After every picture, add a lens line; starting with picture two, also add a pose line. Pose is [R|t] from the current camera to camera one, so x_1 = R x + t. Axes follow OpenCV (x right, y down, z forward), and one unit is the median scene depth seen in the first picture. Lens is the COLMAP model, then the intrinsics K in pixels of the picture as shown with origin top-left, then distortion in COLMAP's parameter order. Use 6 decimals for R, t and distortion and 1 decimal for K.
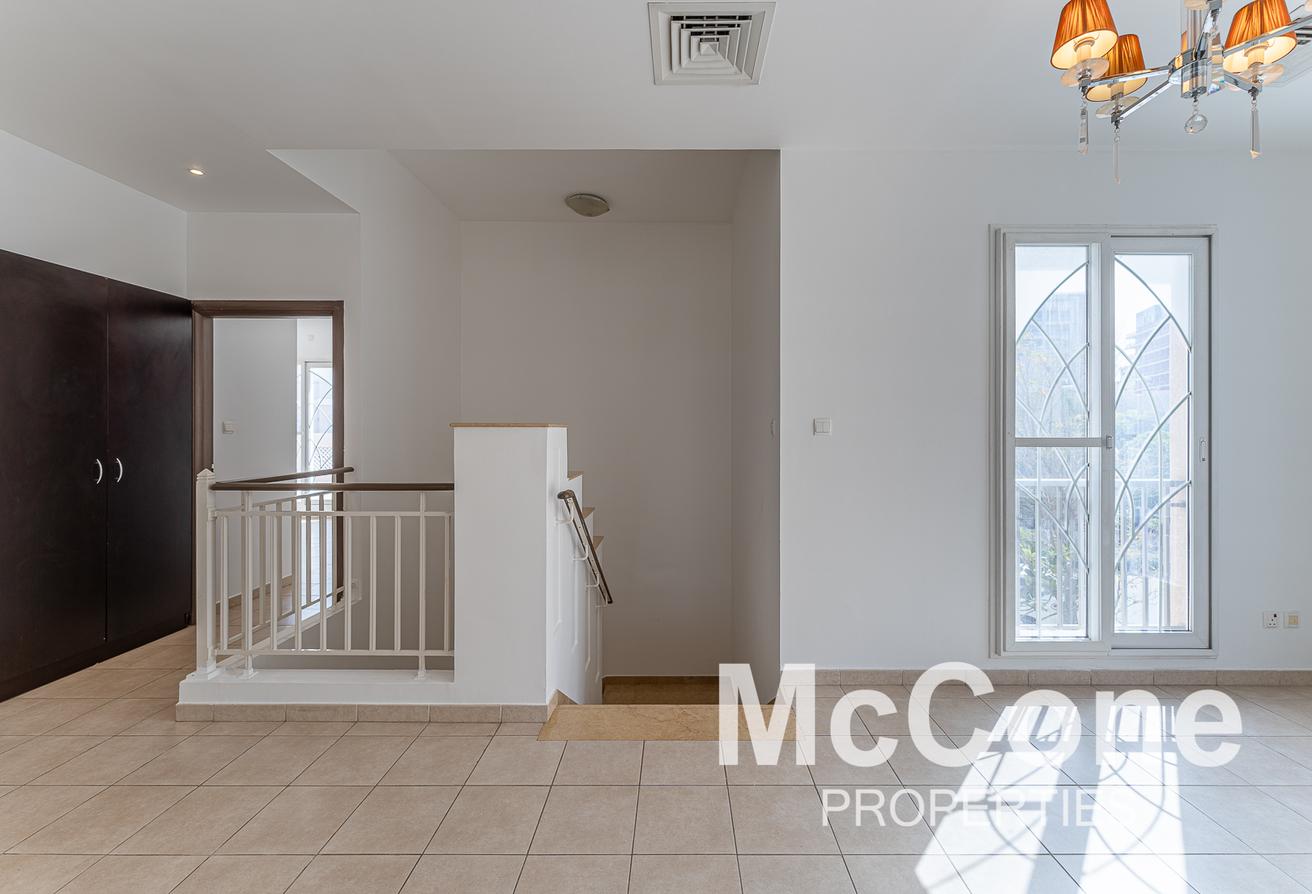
lens RADIAL K [[532.3, 0, 663.5], [0, 532.3, 425.9], [0, 0, 1]] dist [-0.000036, -0.000871]
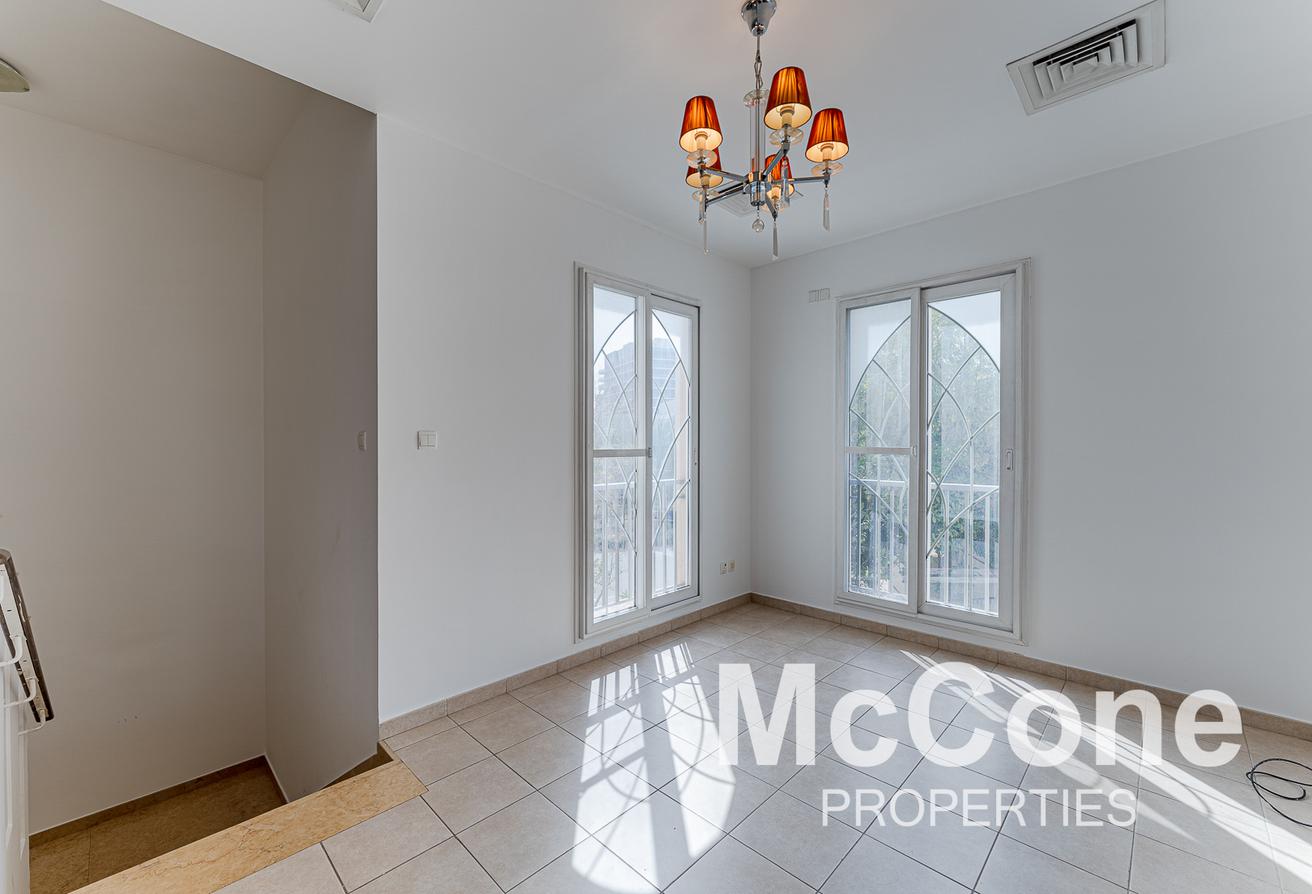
lens RADIAL K [[532.3, 0, 660.0], [0, 532.3, 443.4], [0, 0, 1]] dist [-0.000036, -0.000871]
pose [[0.695891, -0.001148, 0.718147, -0.076587], [-0.003833, 0.999979, 0.005312, 0.001500], [-0.718137, -0.006449, 0.695872, 0.078467]]
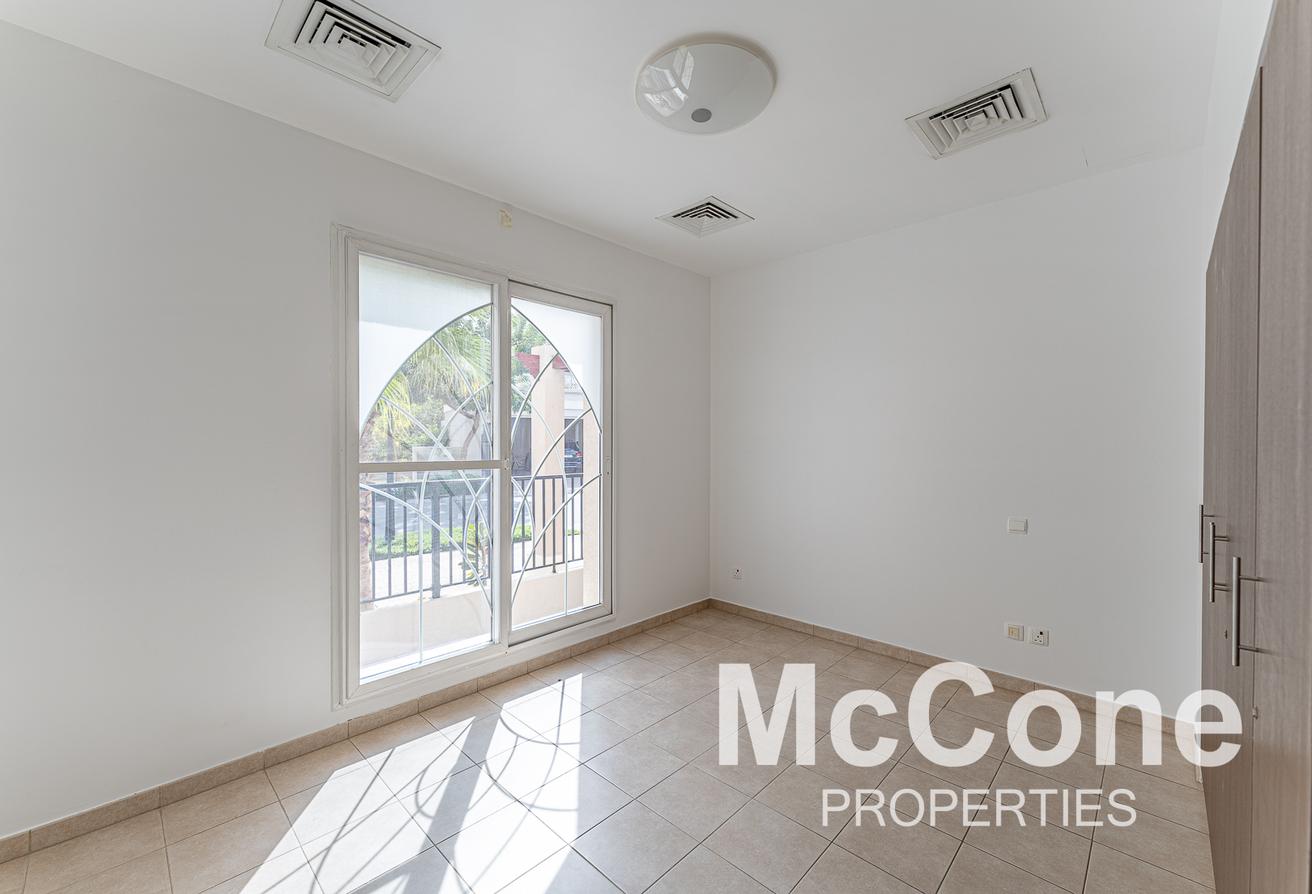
lens RADIAL K [[532.3, 0, 651.5], [0, 532.3, 446.4], [0, 0, 1]] dist [-0.000036, -0.000871]
pose [[0.697497, -0.007631, 0.716547, 0.342527], [0.009662, 0.999953, 0.001243, -0.005712], [-0.716523, 0.006056, 0.697537, -0.014538]]
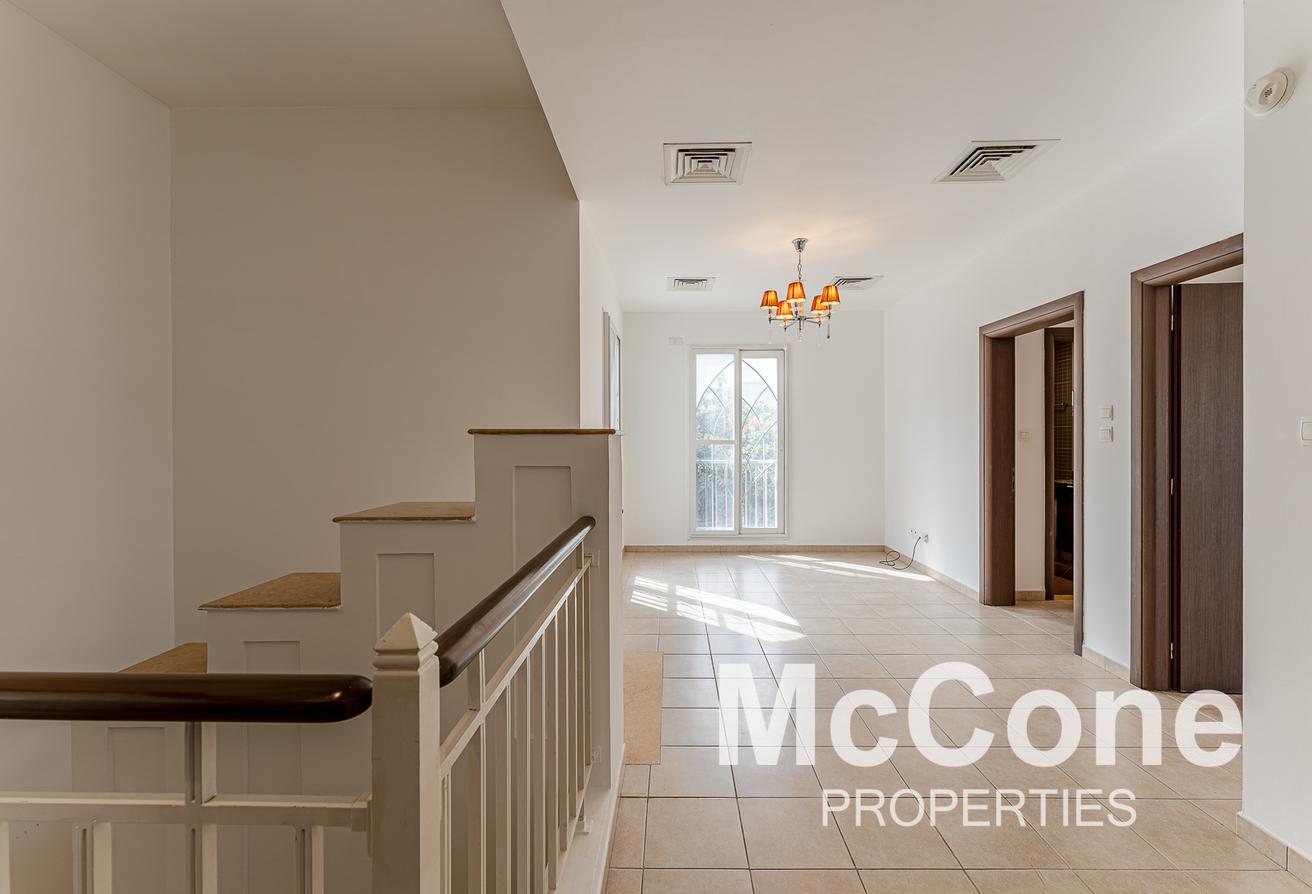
lens RADIAL K [[532.3, 0, 666.5], [0, 532.3, 438.8], [0, 0, 1]] dist [-0.000036, -0.000871]
pose [[0.014778, -0.007086, 0.999866, -0.864617], [-0.002049, 0.999973, 0.007117, -0.003537], [-0.999889, -0.002154, 0.014763, 0.707433]]
